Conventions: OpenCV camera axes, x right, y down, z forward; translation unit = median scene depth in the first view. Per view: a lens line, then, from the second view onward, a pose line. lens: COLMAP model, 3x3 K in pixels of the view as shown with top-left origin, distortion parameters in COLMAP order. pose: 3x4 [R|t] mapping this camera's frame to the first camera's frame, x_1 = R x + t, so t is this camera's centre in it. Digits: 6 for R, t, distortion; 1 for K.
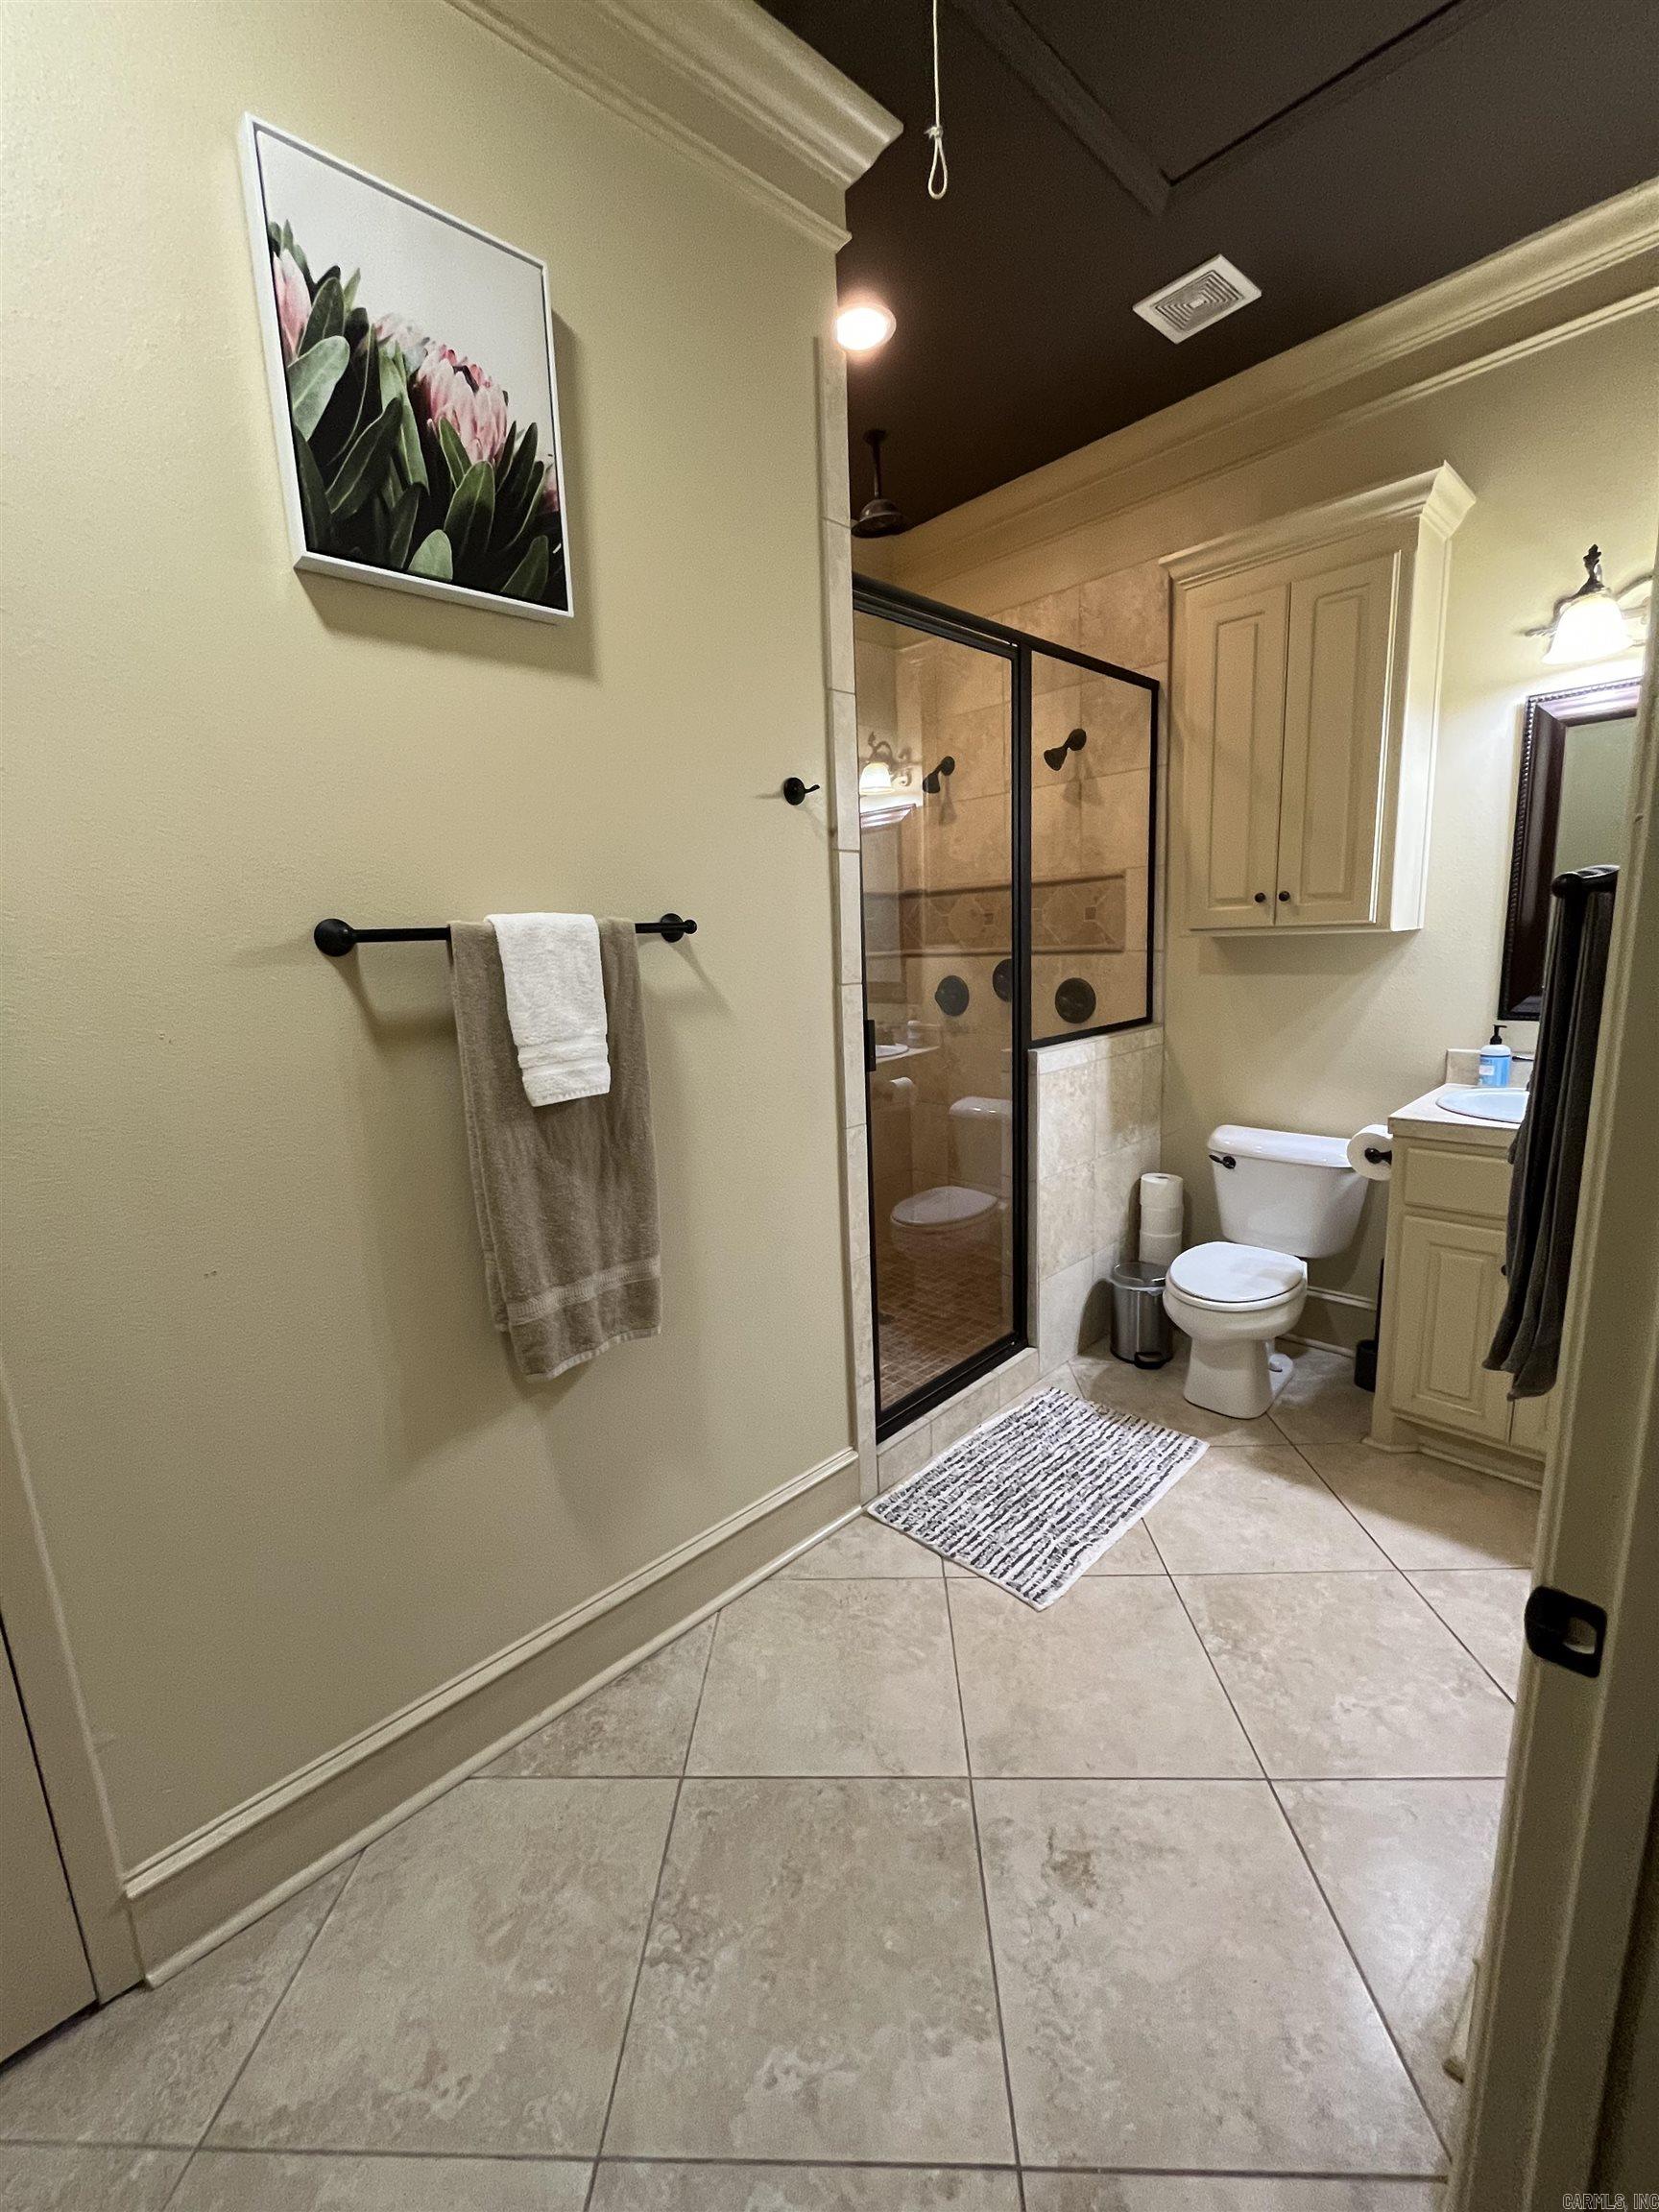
lens RADIAL K [[892.3, 0, 822.4], [0, 892.3, 1102.8], [0, 0, 1]] dist [-0.001873, -0.000766]
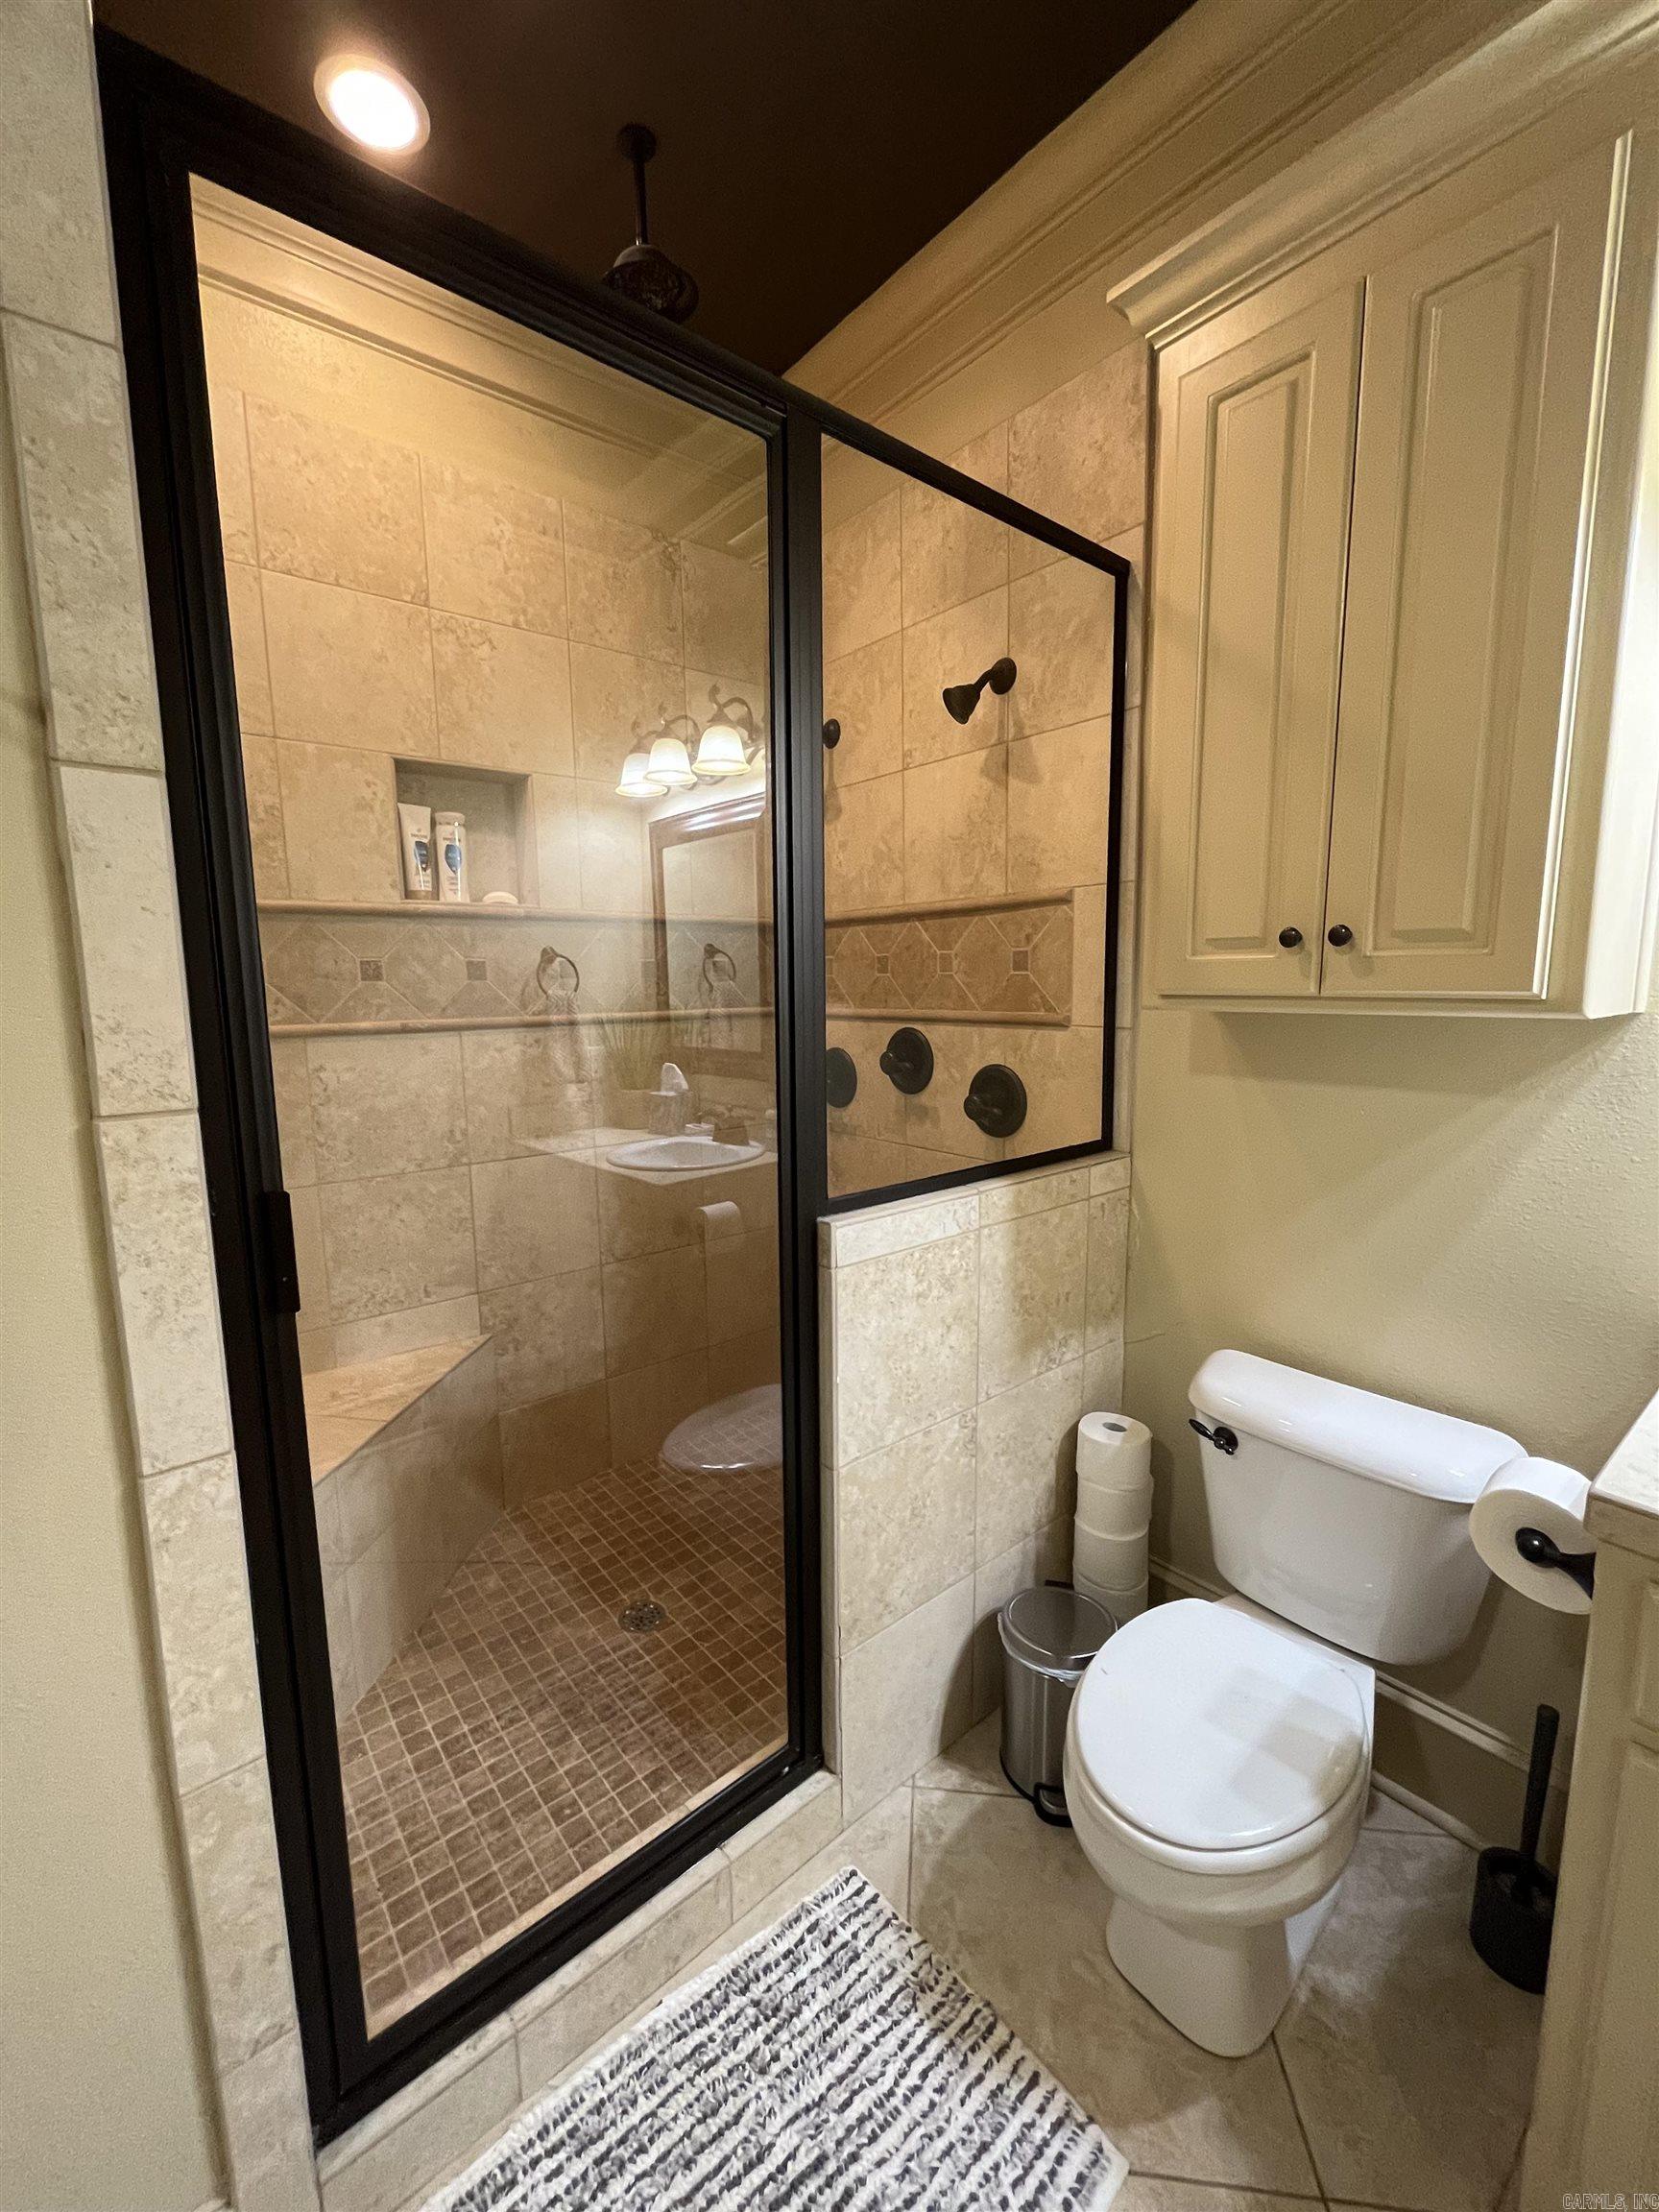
lens RADIAL K [[892.3, 0, 820.5], [0, 892.3, 1104.3], [0, 0, 1]] dist [-0.001873, -0.000766]
pose [[0.995942, 0.044053, -0.078473, 0.249744], [-0.047503, 0.997960, -0.042644, -0.095195], [0.076434, 0.046198, 0.996004, 0.448769]]
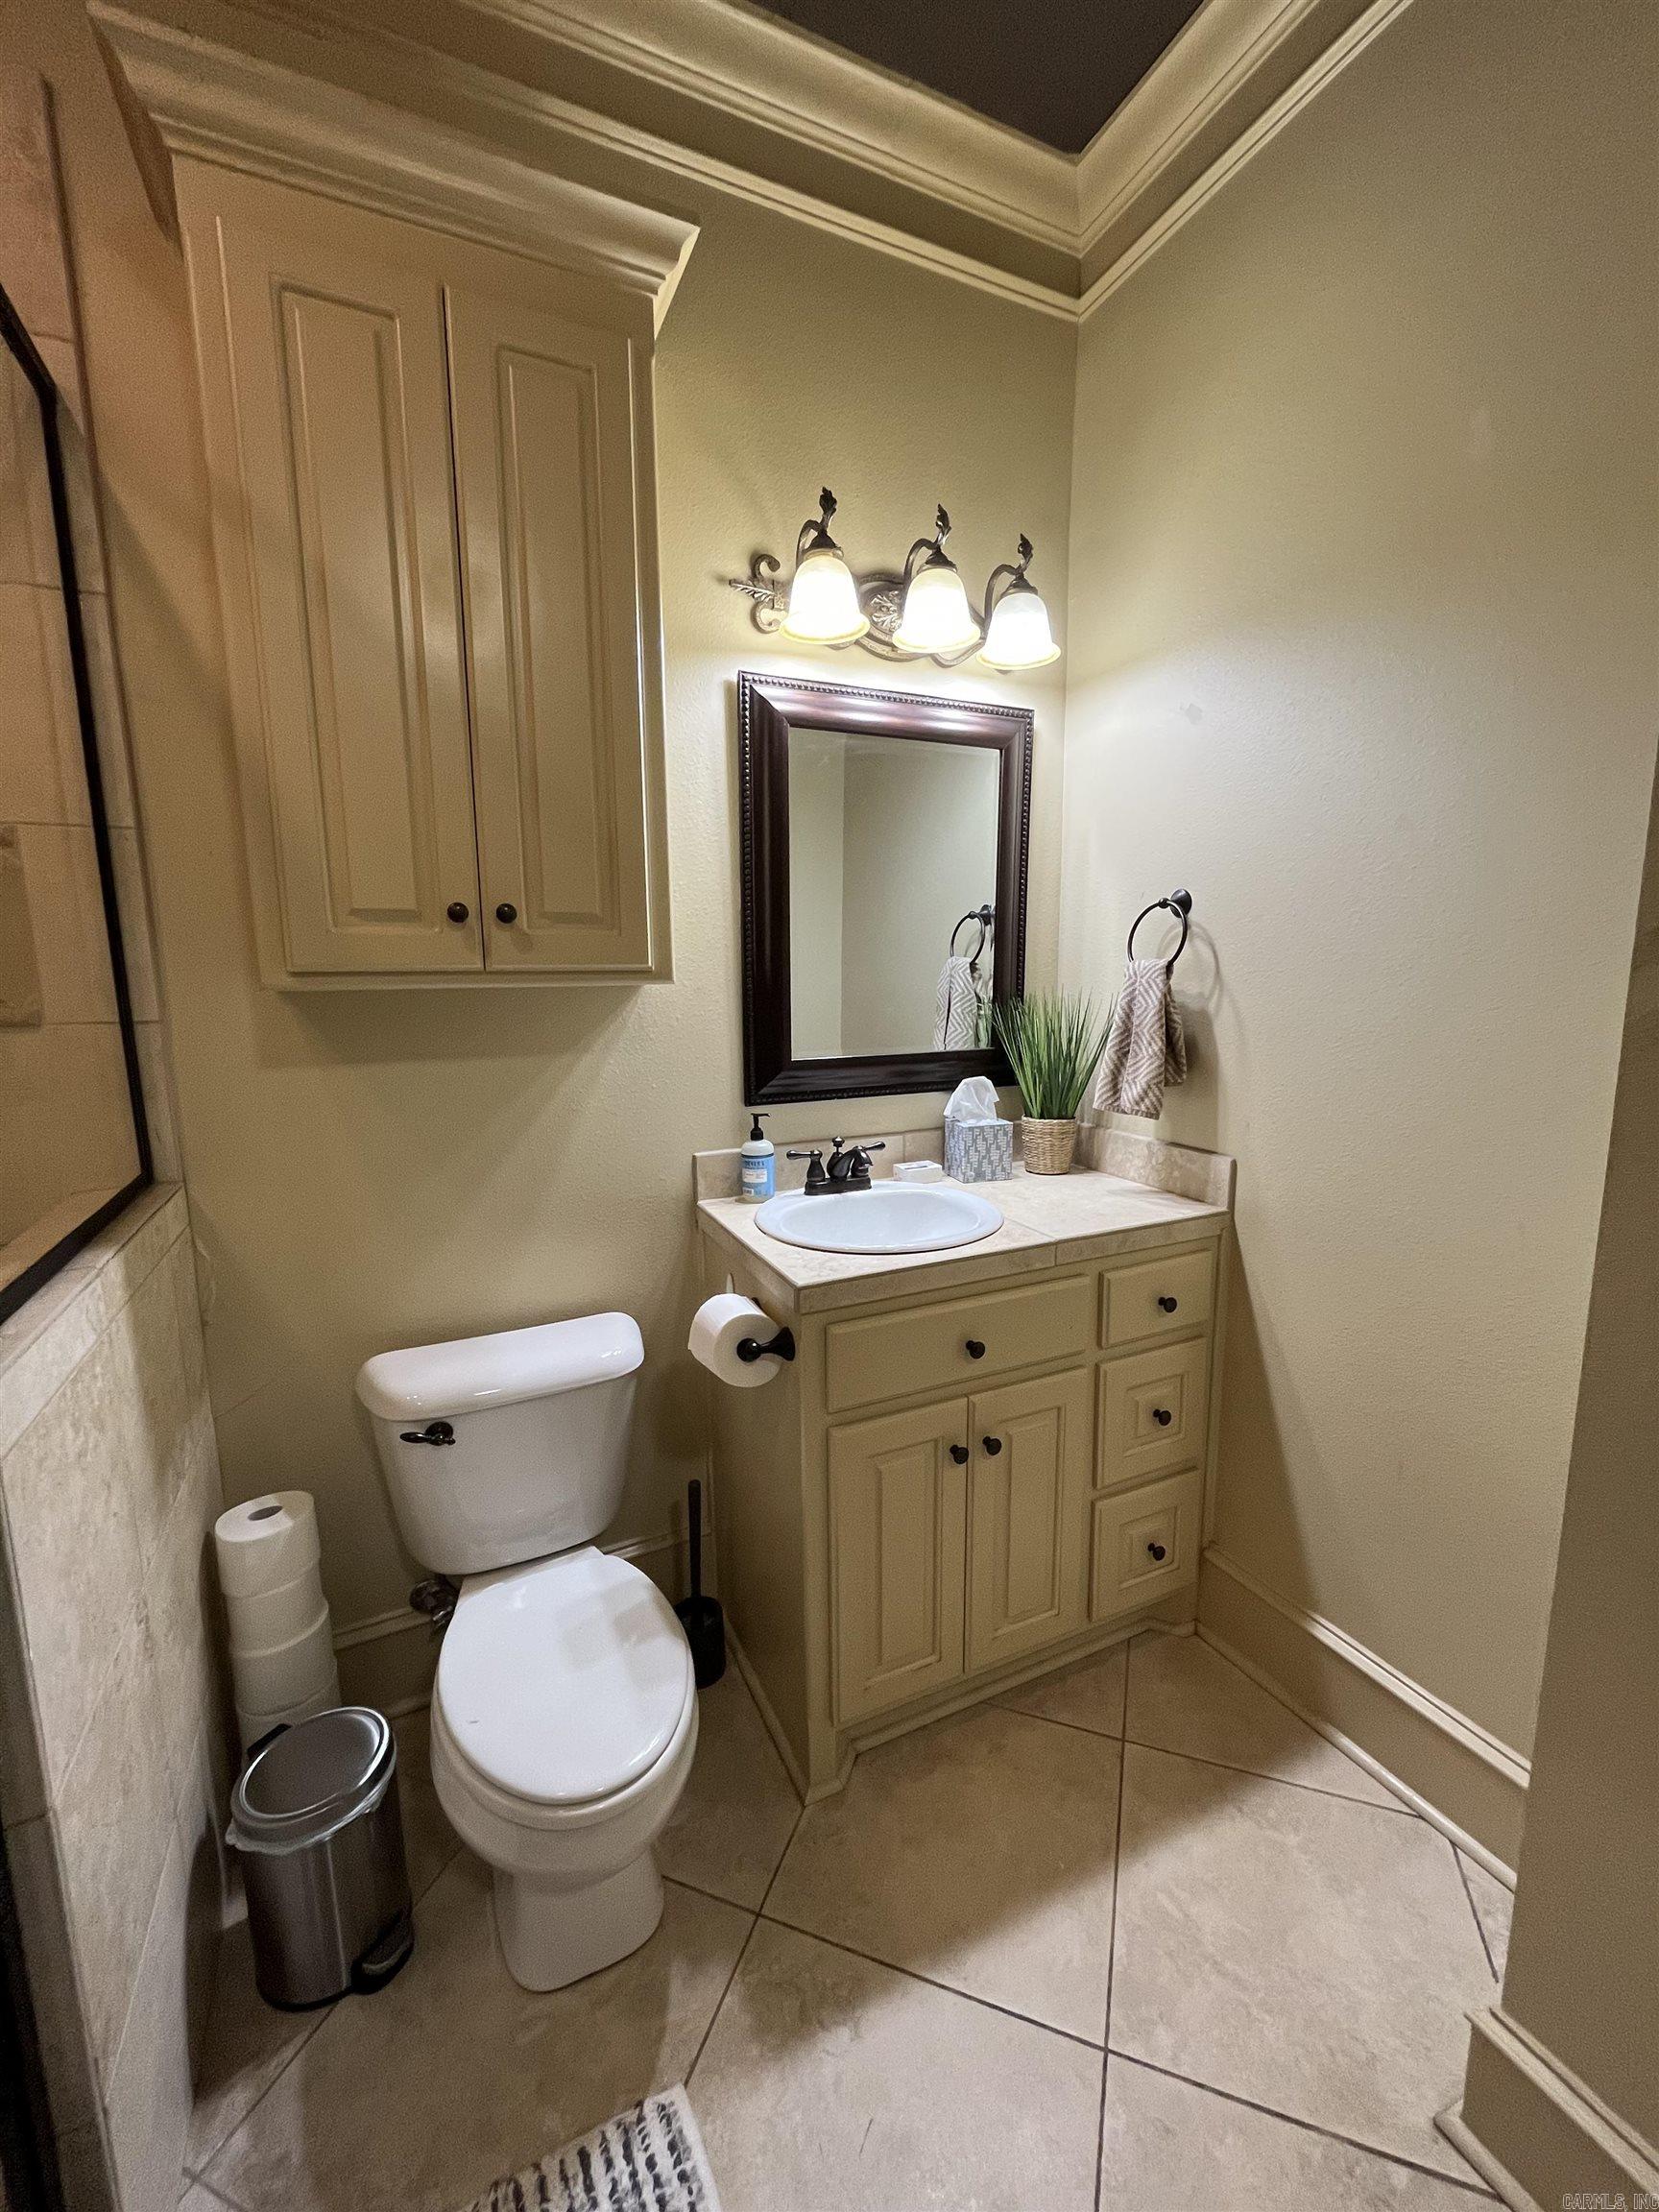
lens RADIAL K [[892.3, 0, 819.5], [0, 892.3, 1105.9], [0, 0, 1]] dist [-0.001873, -0.000766]
pose [[0.310840, -0.101051, 0.945075, 0.064014], [0.172823, 0.983766, 0.048346, -0.102347], [-0.934618, 0.148303, 0.323257, 0.603948]]
